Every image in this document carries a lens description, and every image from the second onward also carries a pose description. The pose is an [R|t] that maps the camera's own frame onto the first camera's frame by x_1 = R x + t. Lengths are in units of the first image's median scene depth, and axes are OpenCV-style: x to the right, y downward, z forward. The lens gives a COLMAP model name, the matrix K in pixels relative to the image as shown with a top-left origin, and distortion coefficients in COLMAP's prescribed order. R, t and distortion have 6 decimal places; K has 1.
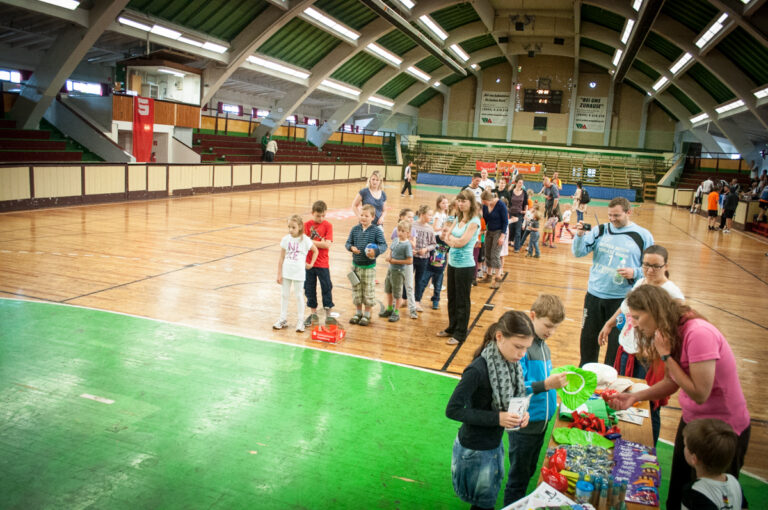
lens RADIAL K [[628.5, 0, 401.7], [0, 628.5, 258.5], [0, 0, 1]] dist [-0.069100, 0.005019]
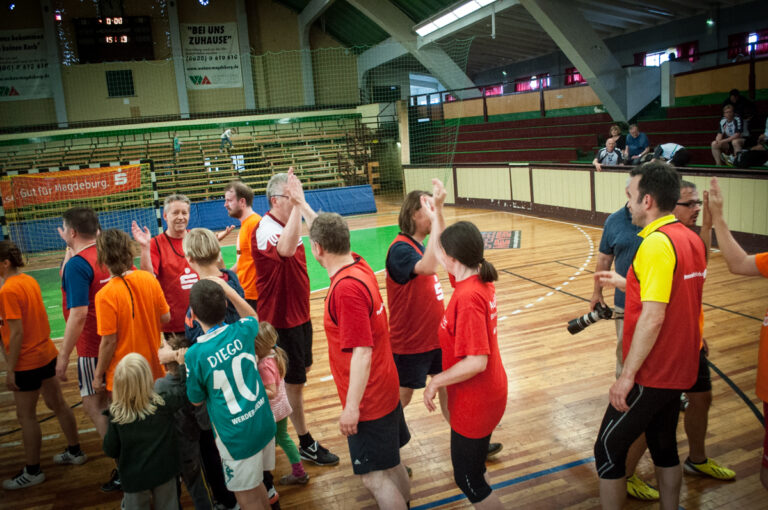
lens RADIAL K [[628.5, 0, 401.7], [0, 628.5, 258.5], [0, 0, 1]] dist [-0.069100, 0.005019]
pose [[0.812751, -0.234645, 0.533270, 0.108209], [0.220379, 0.971120, 0.091427, -0.073094], [-0.539322, 0.043215, 0.840990, 0.464287]]
